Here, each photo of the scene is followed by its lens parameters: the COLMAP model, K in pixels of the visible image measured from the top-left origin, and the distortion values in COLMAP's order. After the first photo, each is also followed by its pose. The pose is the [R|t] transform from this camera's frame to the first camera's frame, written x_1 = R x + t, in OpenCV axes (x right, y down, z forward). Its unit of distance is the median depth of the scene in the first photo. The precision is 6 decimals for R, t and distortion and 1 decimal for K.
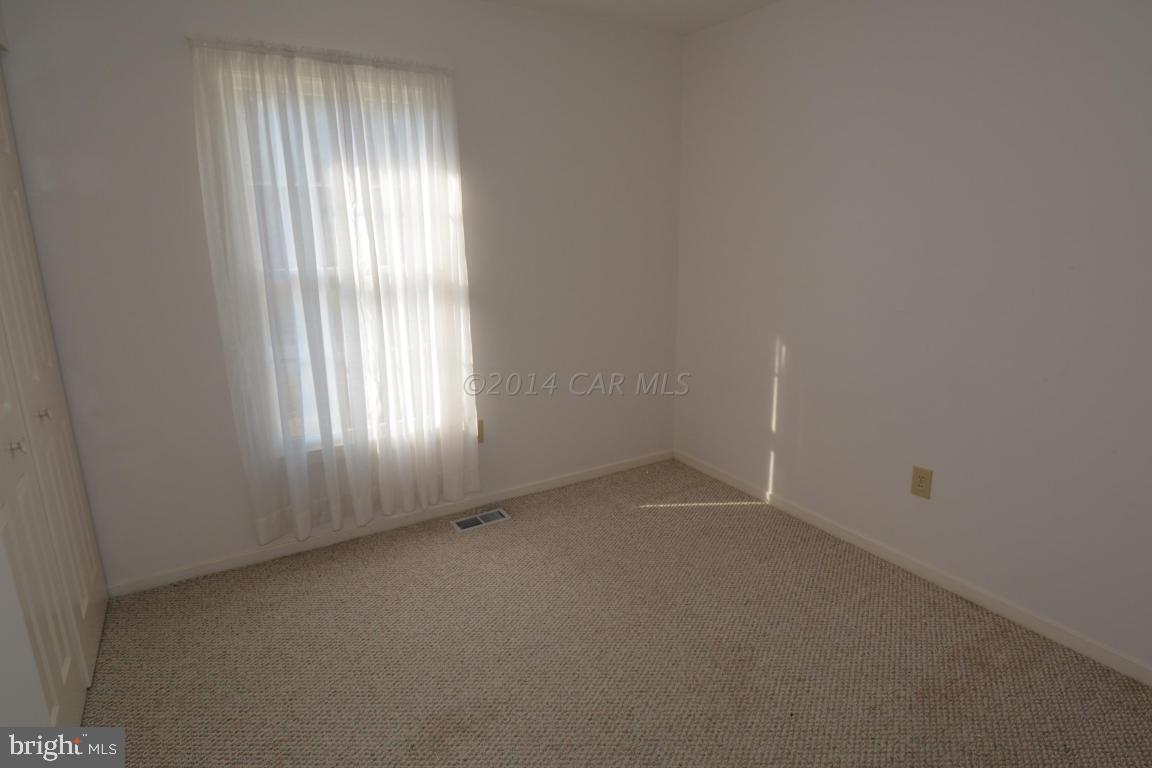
lens RADIAL K [[662.3, 0, 583.9], [0, 662.3, 383.1], [0, 0, 1]] dist [0.016728, -0.033451]
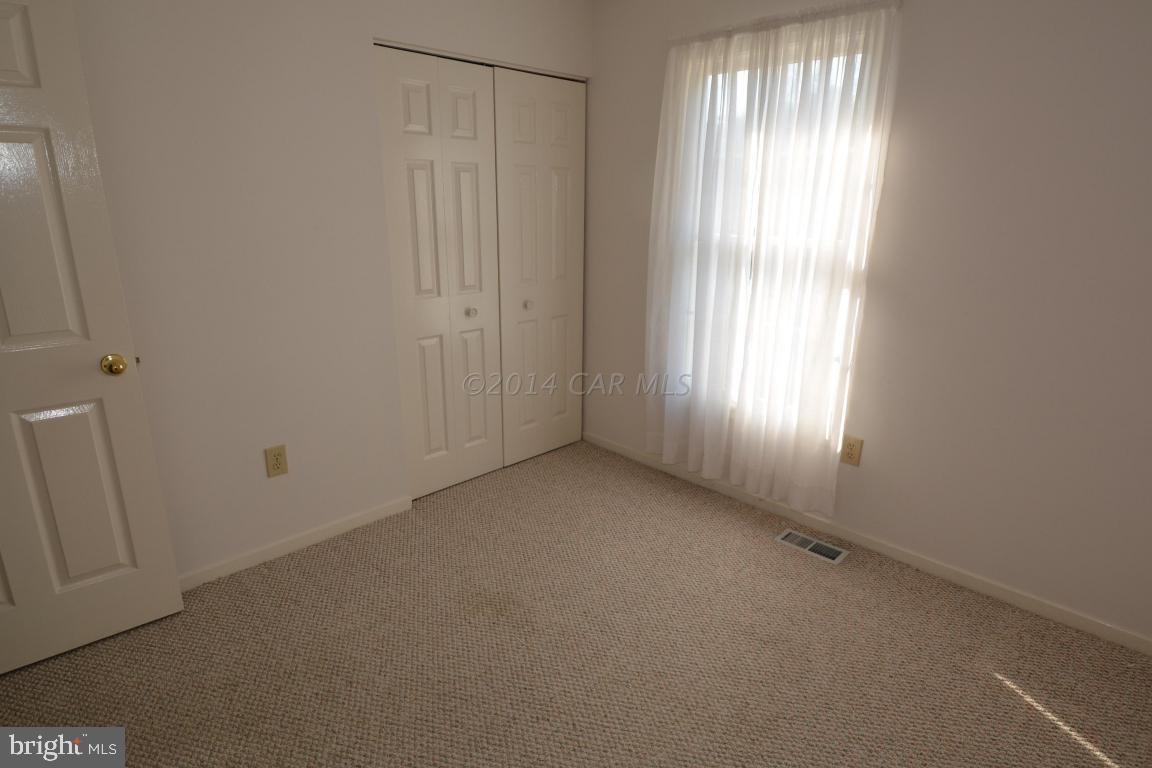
lens RADIAL K [[662.3, 0, 583.9], [0, 662.3, 383.1], [0, 0, 1]] dist [0.016728, -0.033451]
pose [[0.186124, 0.278315, -0.942284, 0.611223], [-0.239085, 0.943044, 0.231314, -0.134340], [0.952993, 0.182233, 0.242065, 0.545086]]
